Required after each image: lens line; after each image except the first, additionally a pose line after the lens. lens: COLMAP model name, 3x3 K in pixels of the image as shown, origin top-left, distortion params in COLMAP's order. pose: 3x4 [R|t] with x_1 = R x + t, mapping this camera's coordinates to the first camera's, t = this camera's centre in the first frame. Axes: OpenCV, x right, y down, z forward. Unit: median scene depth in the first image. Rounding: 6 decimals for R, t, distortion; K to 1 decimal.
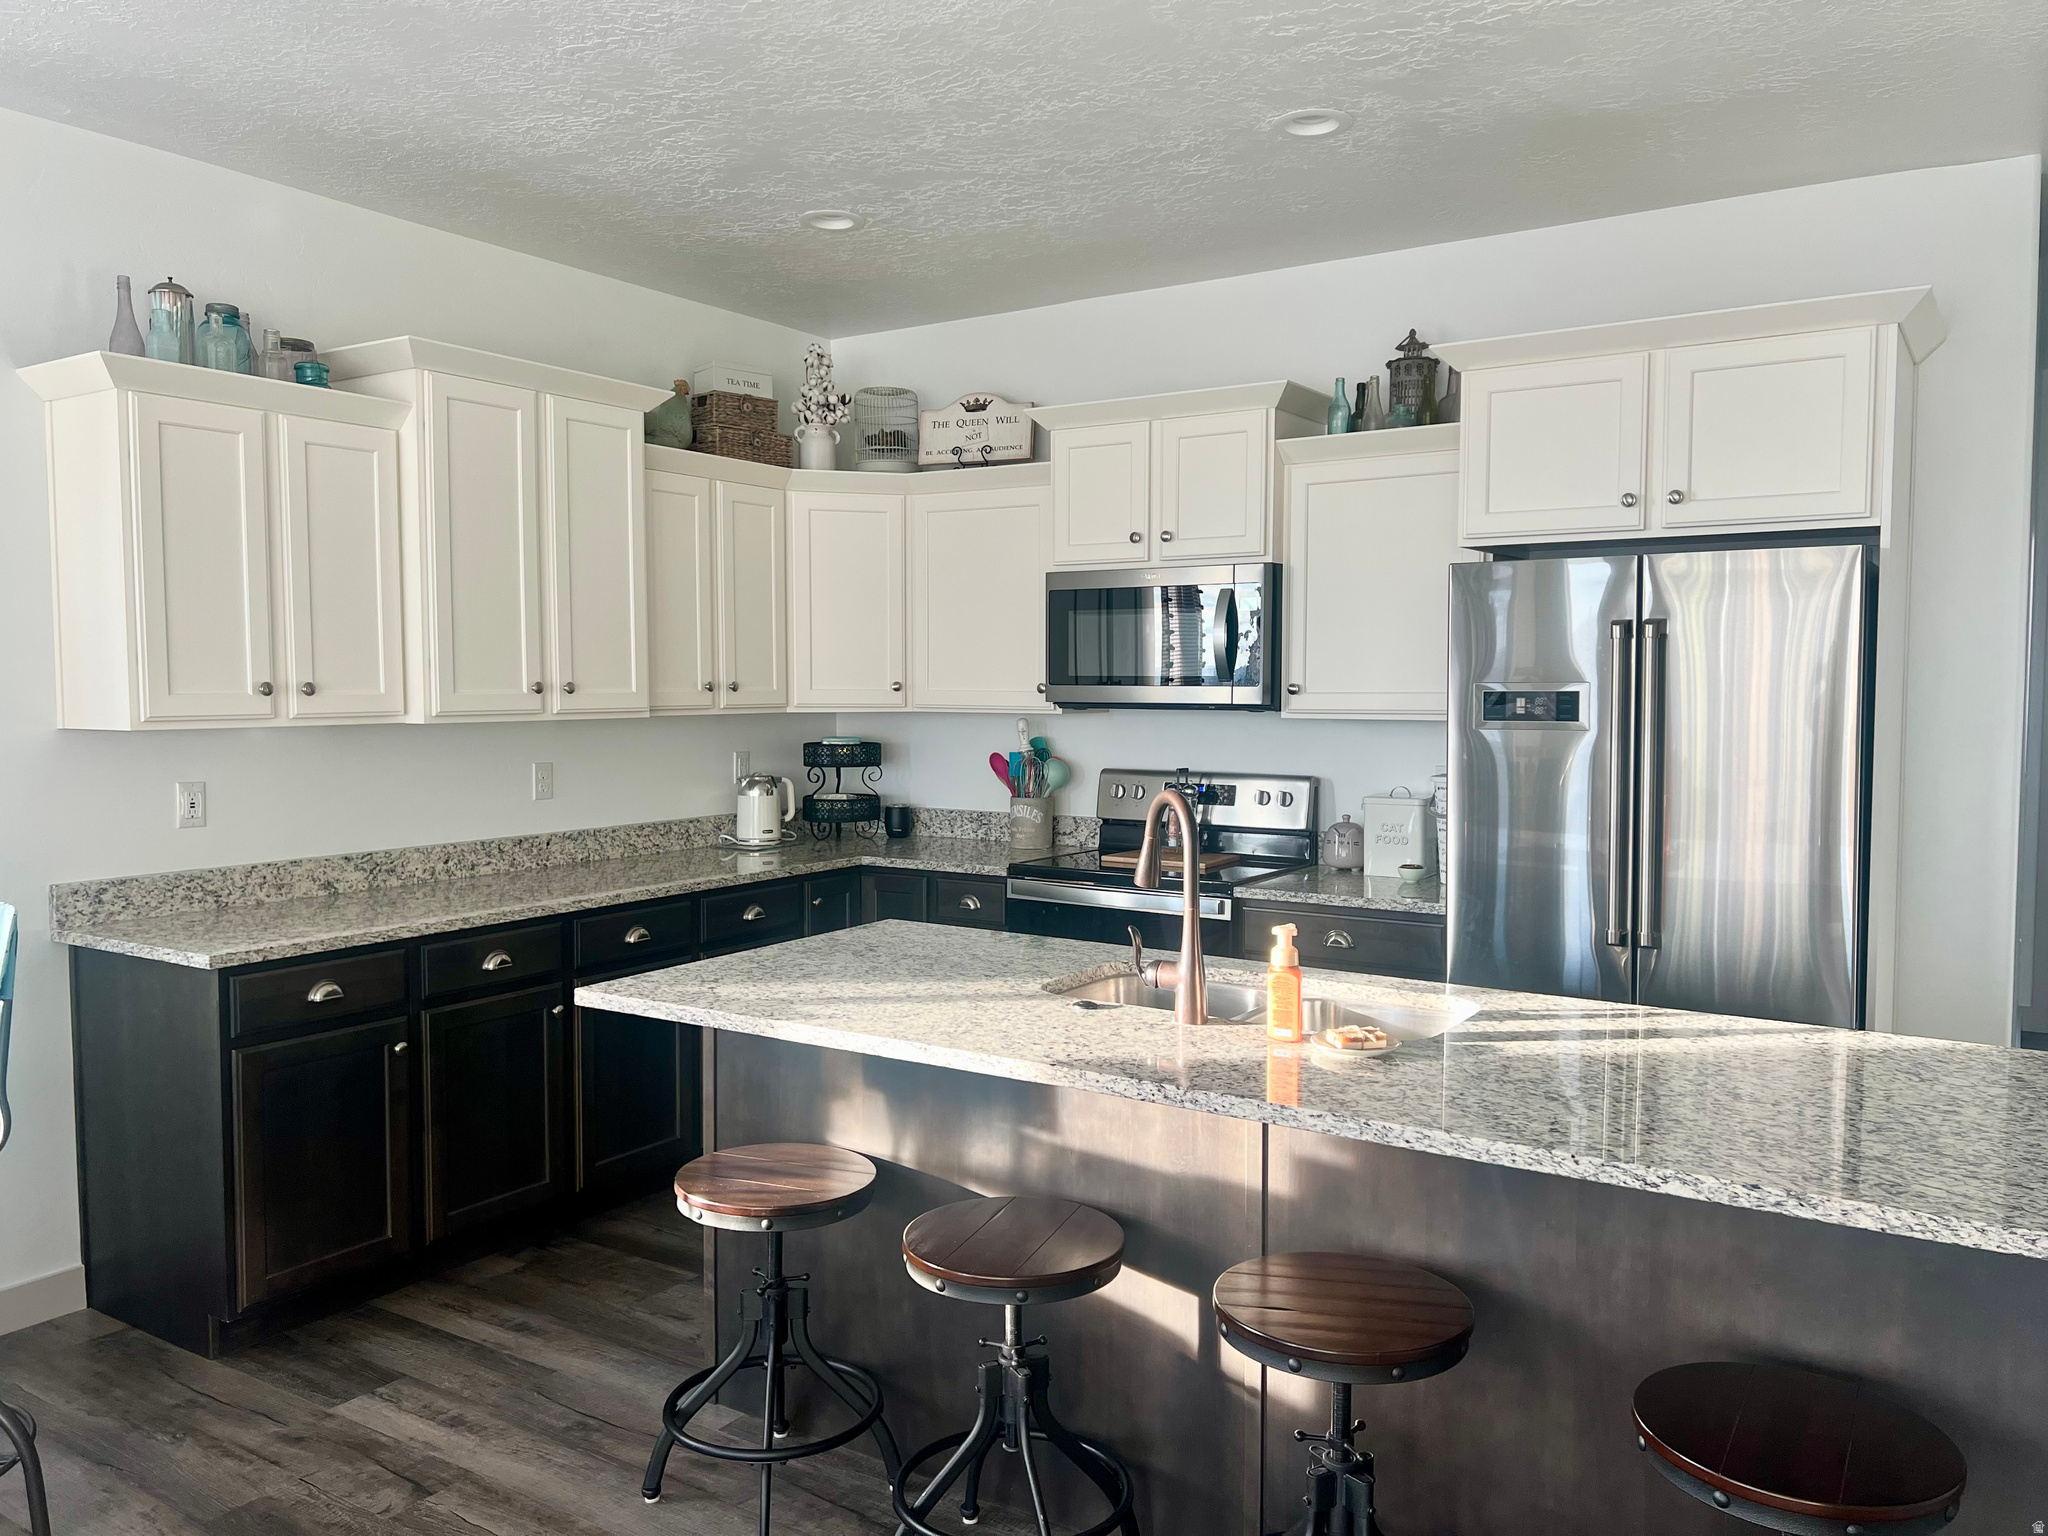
lens RADIAL K [[1551.1, 0, 1024.0], [0, 1551.1, 768.0], [0, 0, 1]] dist [0.071955, -0.084927]
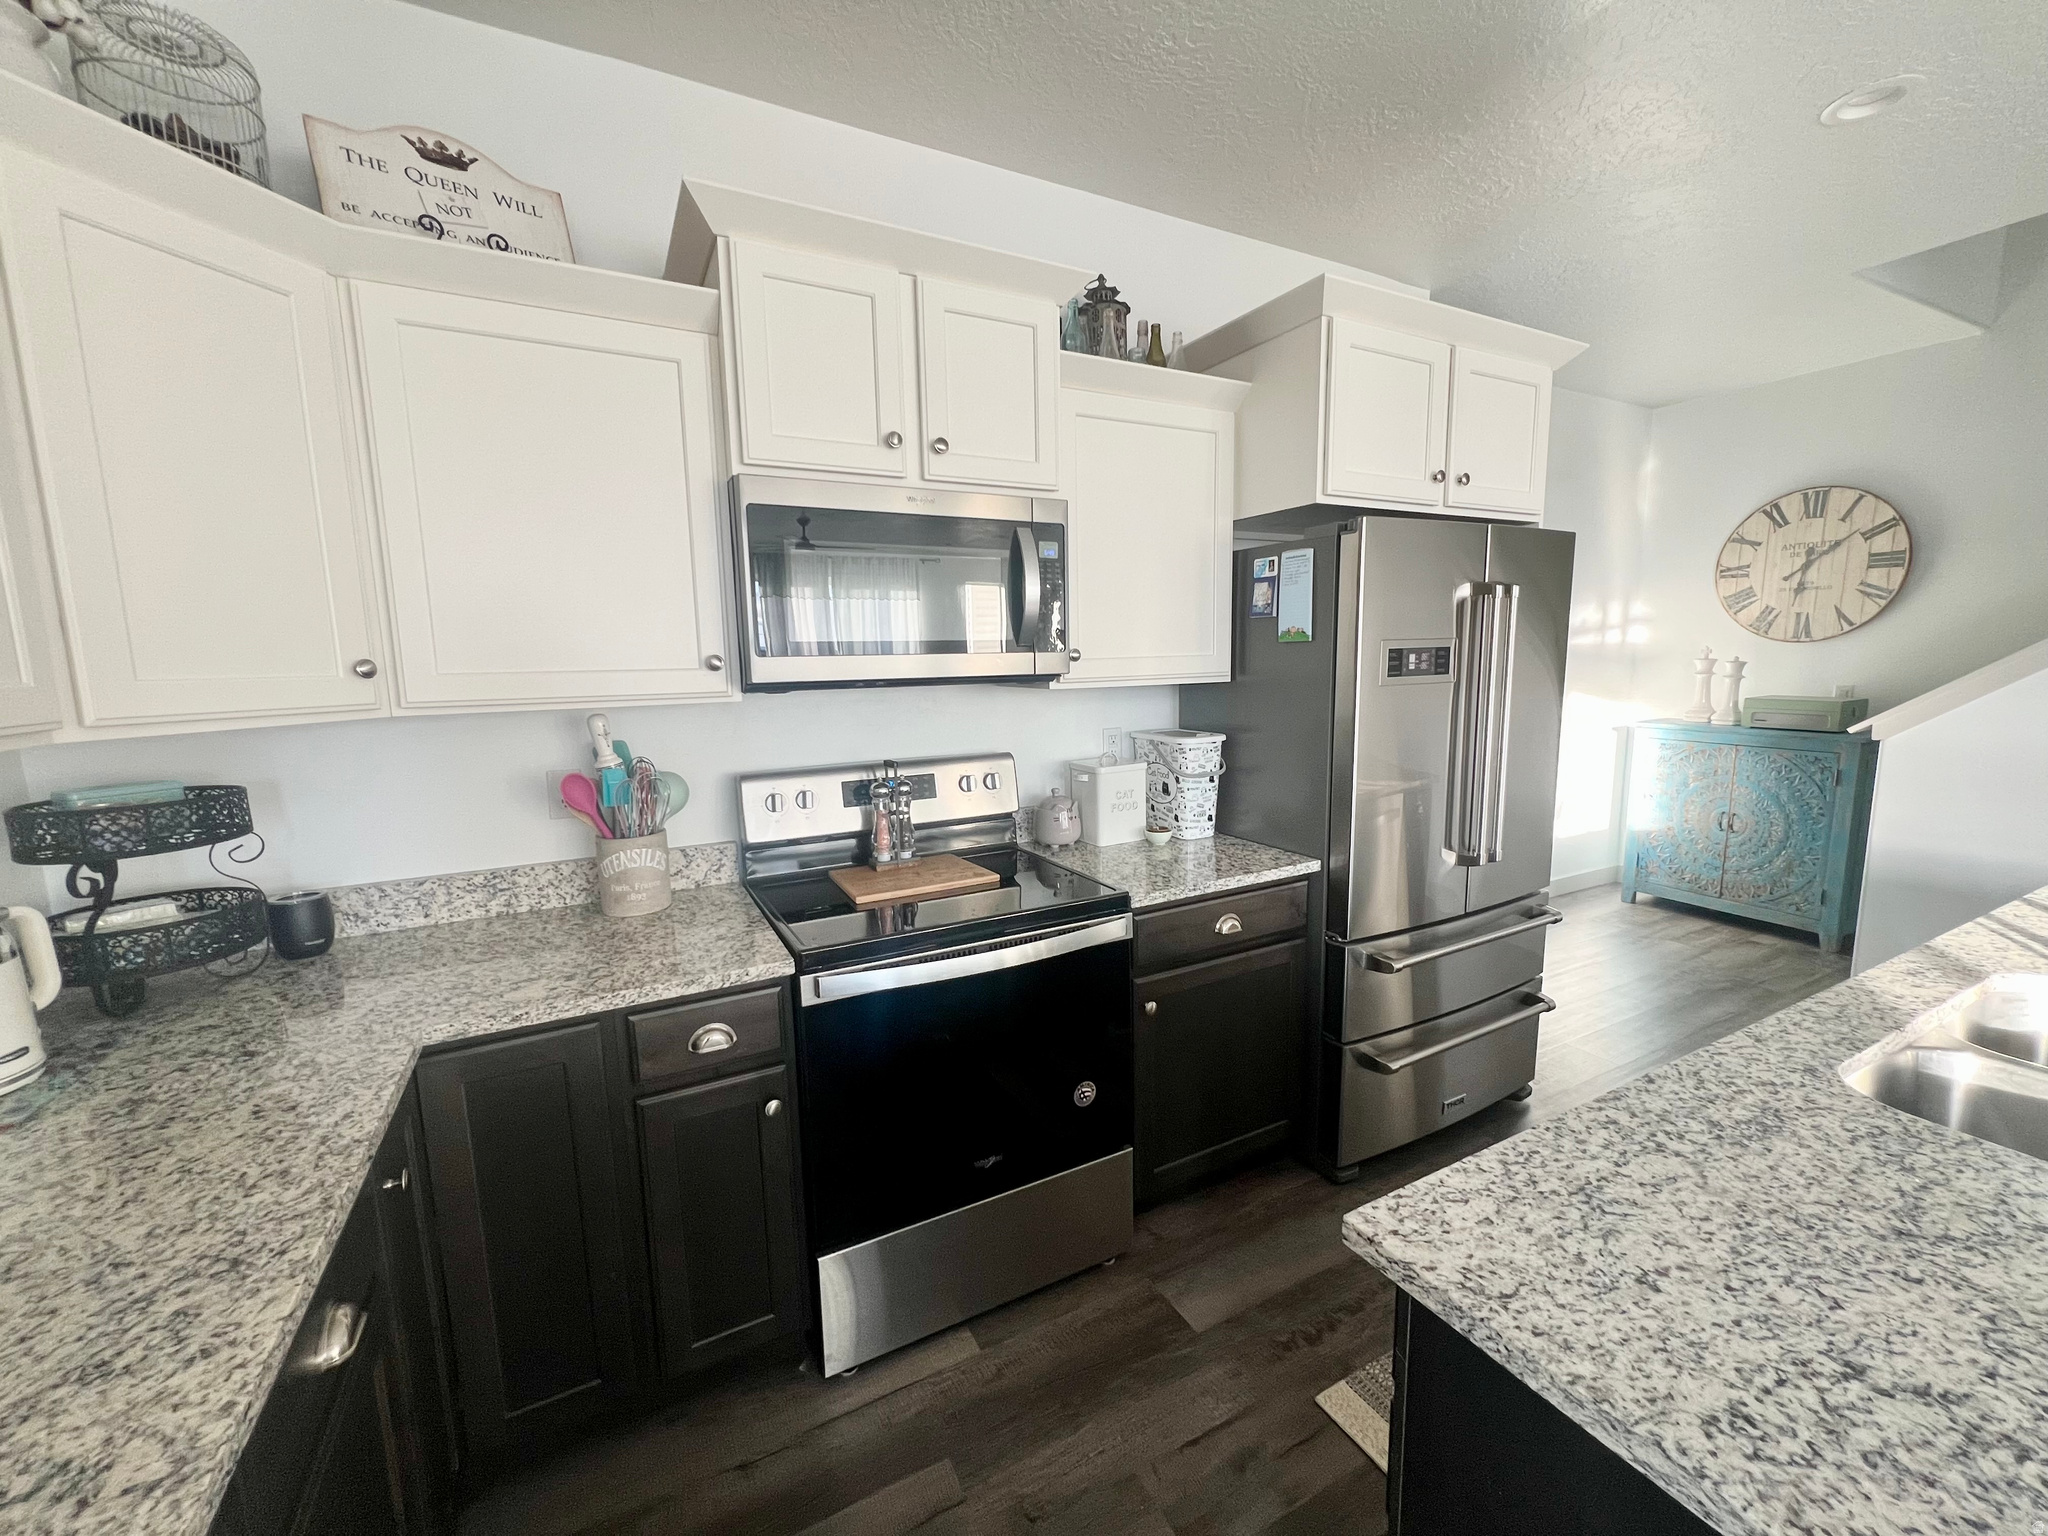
lens RADIAL K [[820.8, 0, 1022.2], [0, 820.8, 765.5], [0, 0, 1]] dist [-0.001383, -0.000370]
pose [[0.489077, -0.126420, 0.863031, -0.231819], [0.072607, 0.991908, 0.104152, -0.037221], [-0.869213, 0.011723, 0.494298, 0.757333]]
